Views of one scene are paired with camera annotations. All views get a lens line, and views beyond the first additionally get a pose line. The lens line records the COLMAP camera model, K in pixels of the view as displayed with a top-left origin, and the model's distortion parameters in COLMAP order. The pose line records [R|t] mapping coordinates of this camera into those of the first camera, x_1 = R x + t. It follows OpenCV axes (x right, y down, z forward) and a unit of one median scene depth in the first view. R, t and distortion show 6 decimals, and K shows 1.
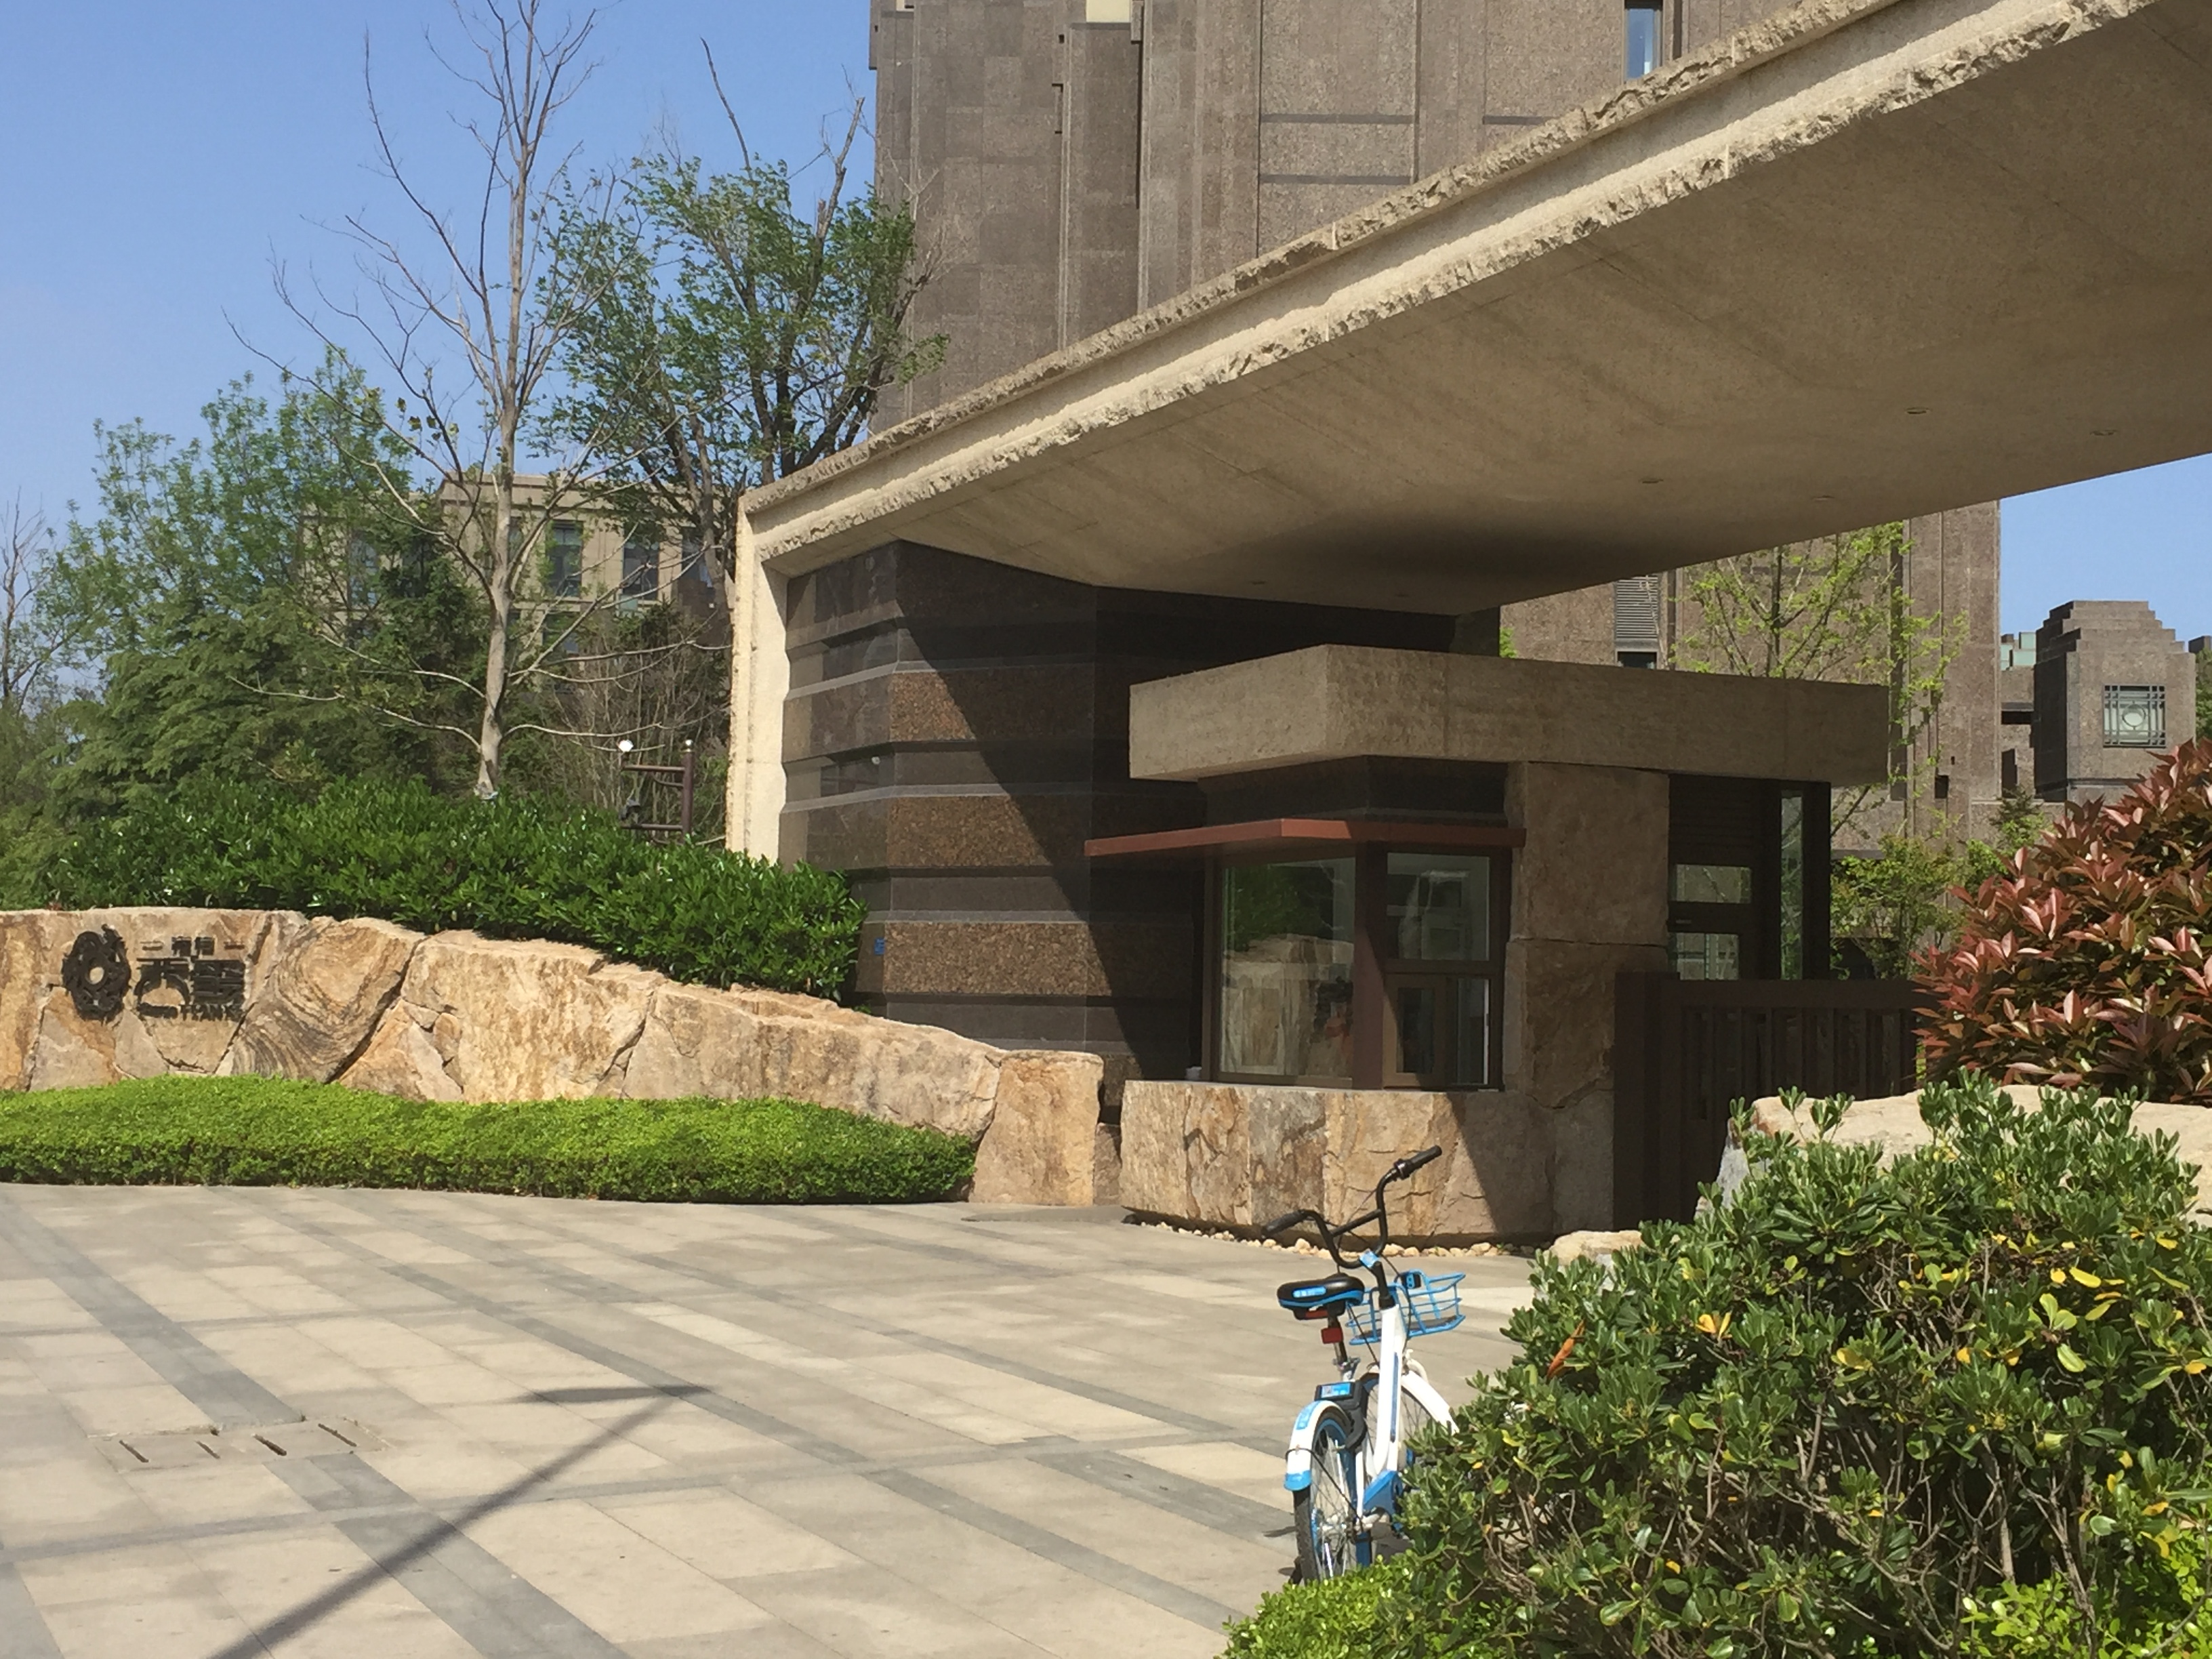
lens RADIAL K [[3009.3, 0, 1107.4], [0, 3009.3, 760.2], [0, 0, 1]] dist [0.034164, 0.082504]
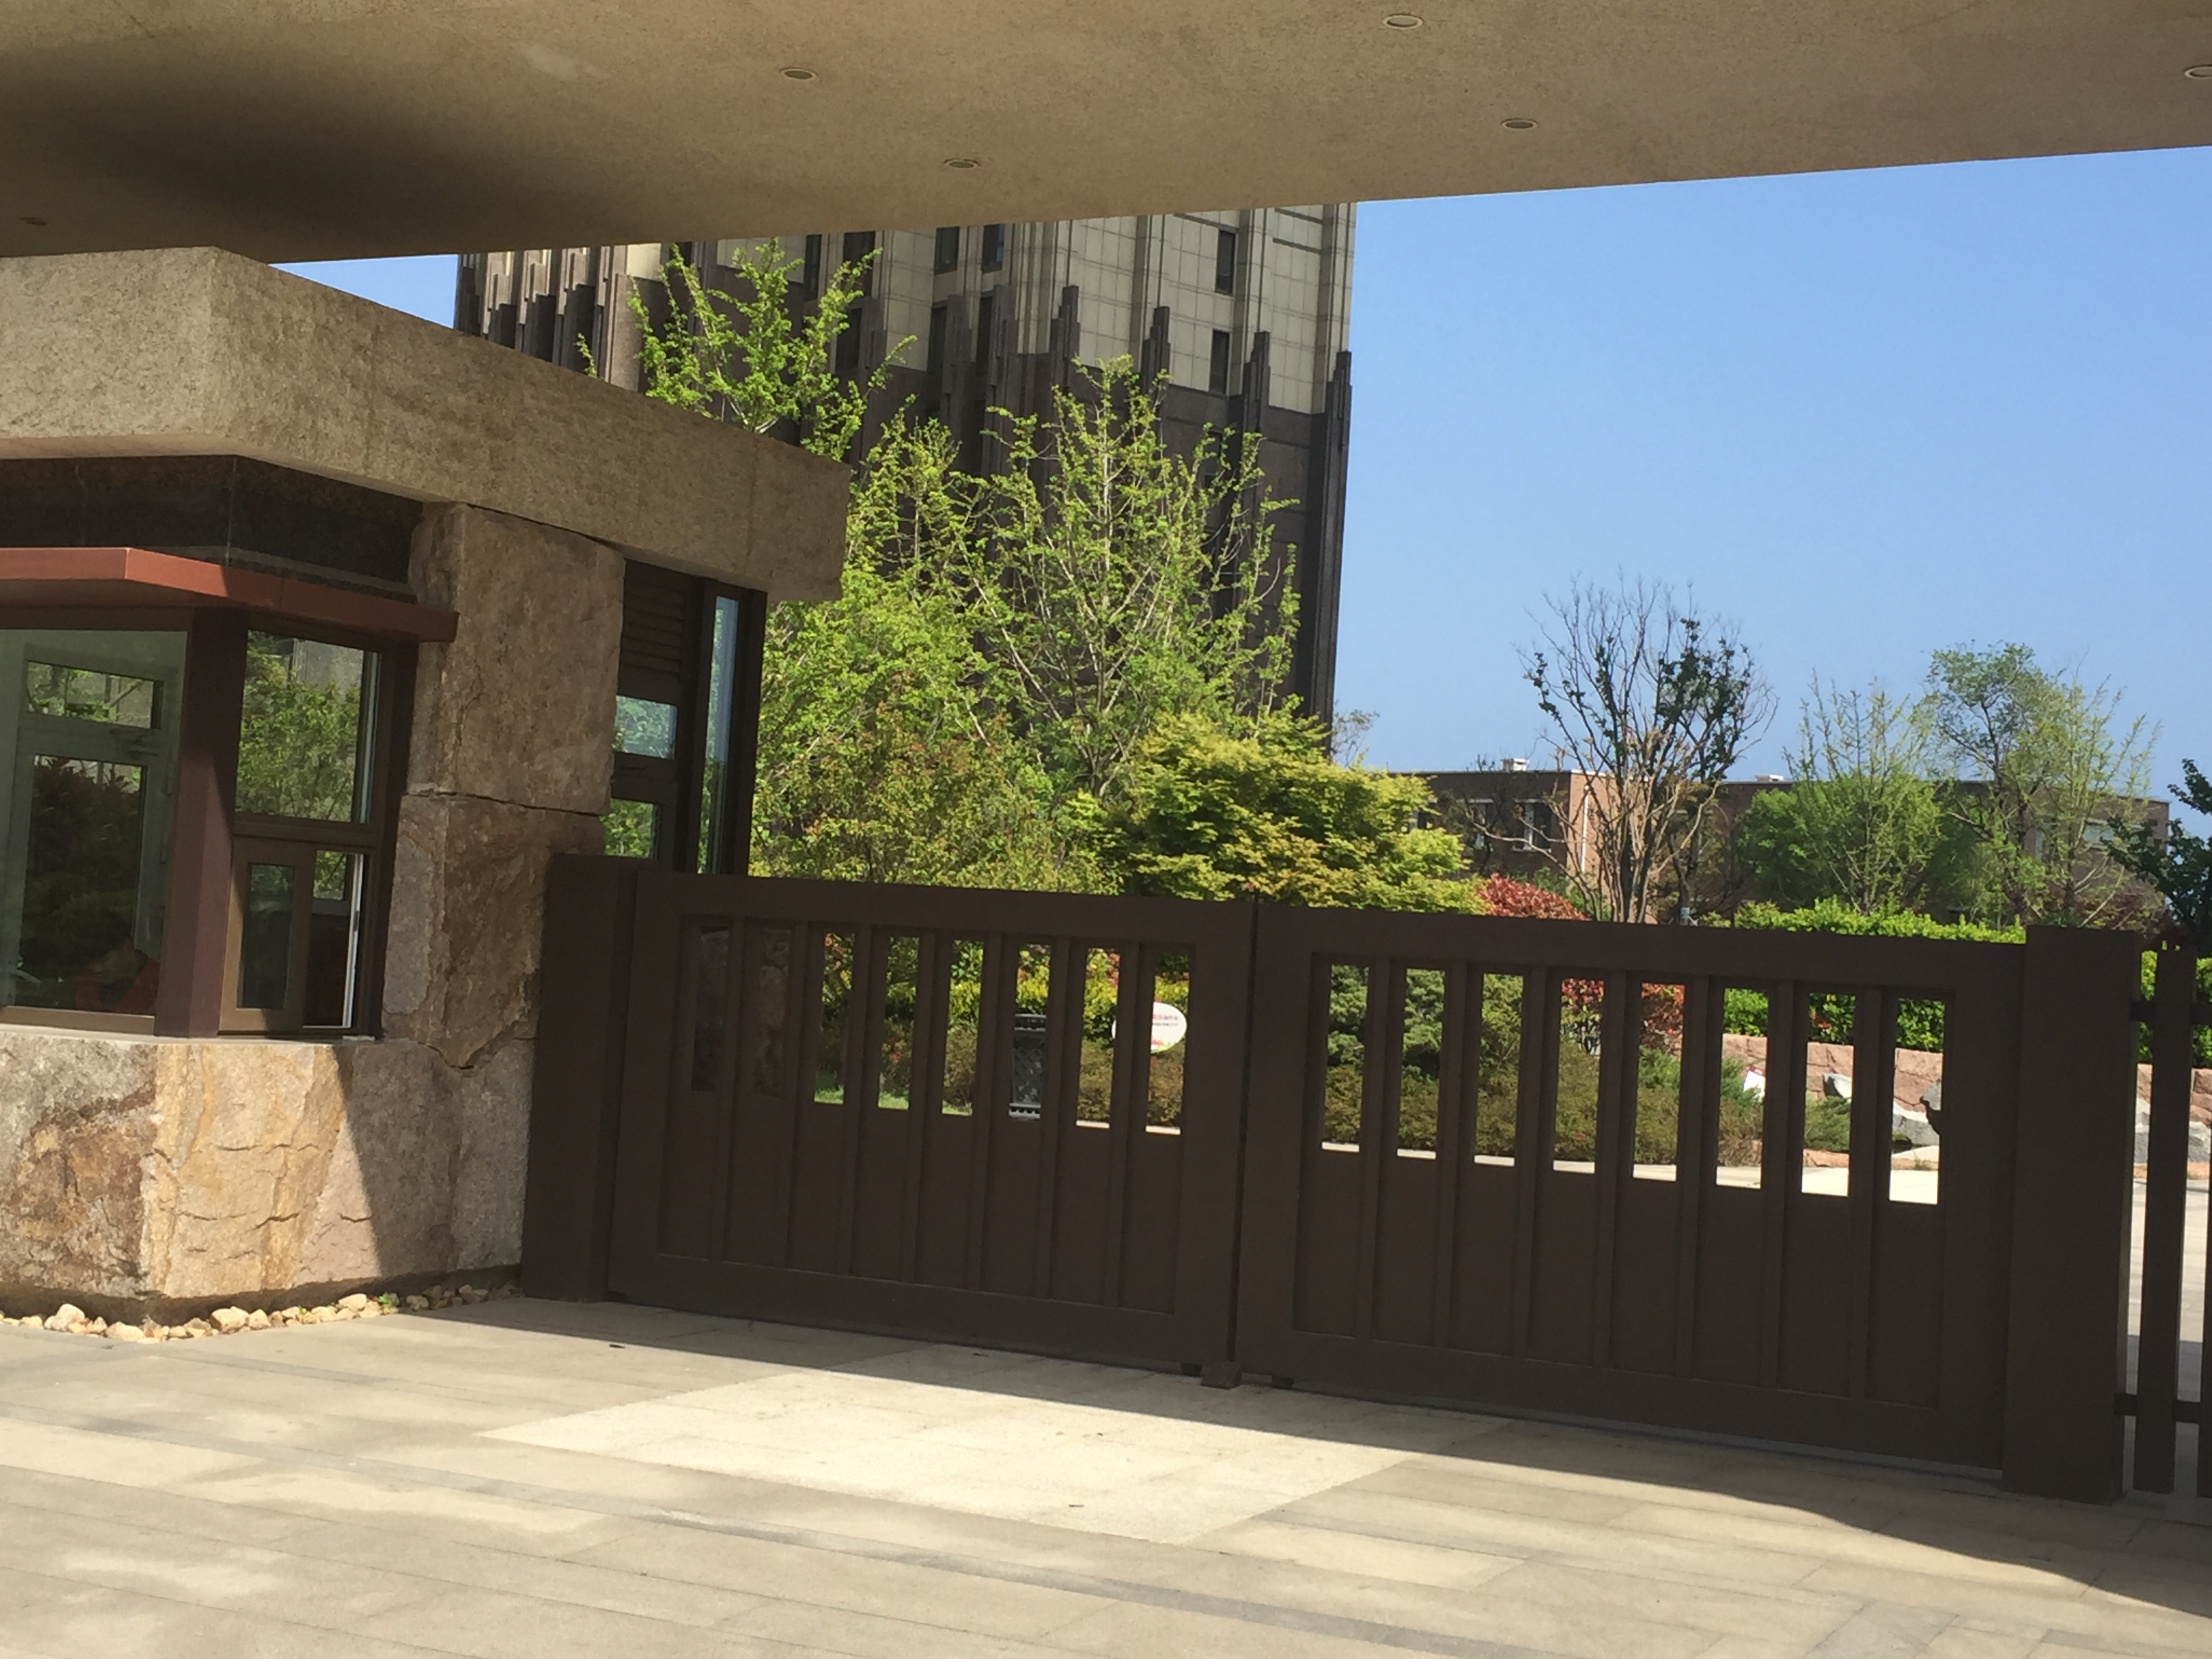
lens RADIAL K [[3009.3, 0, 1107.4], [0, 3009.3, 760.2], [0, 0, 1]] dist [0.034164, 0.082504]
pose [[0.772661, 0.073056, 0.630601, -0.145628], [-0.099747, 0.994989, 0.006947, 0.035847], [-0.626933, -0.068268, 0.776076, 0.449777]]
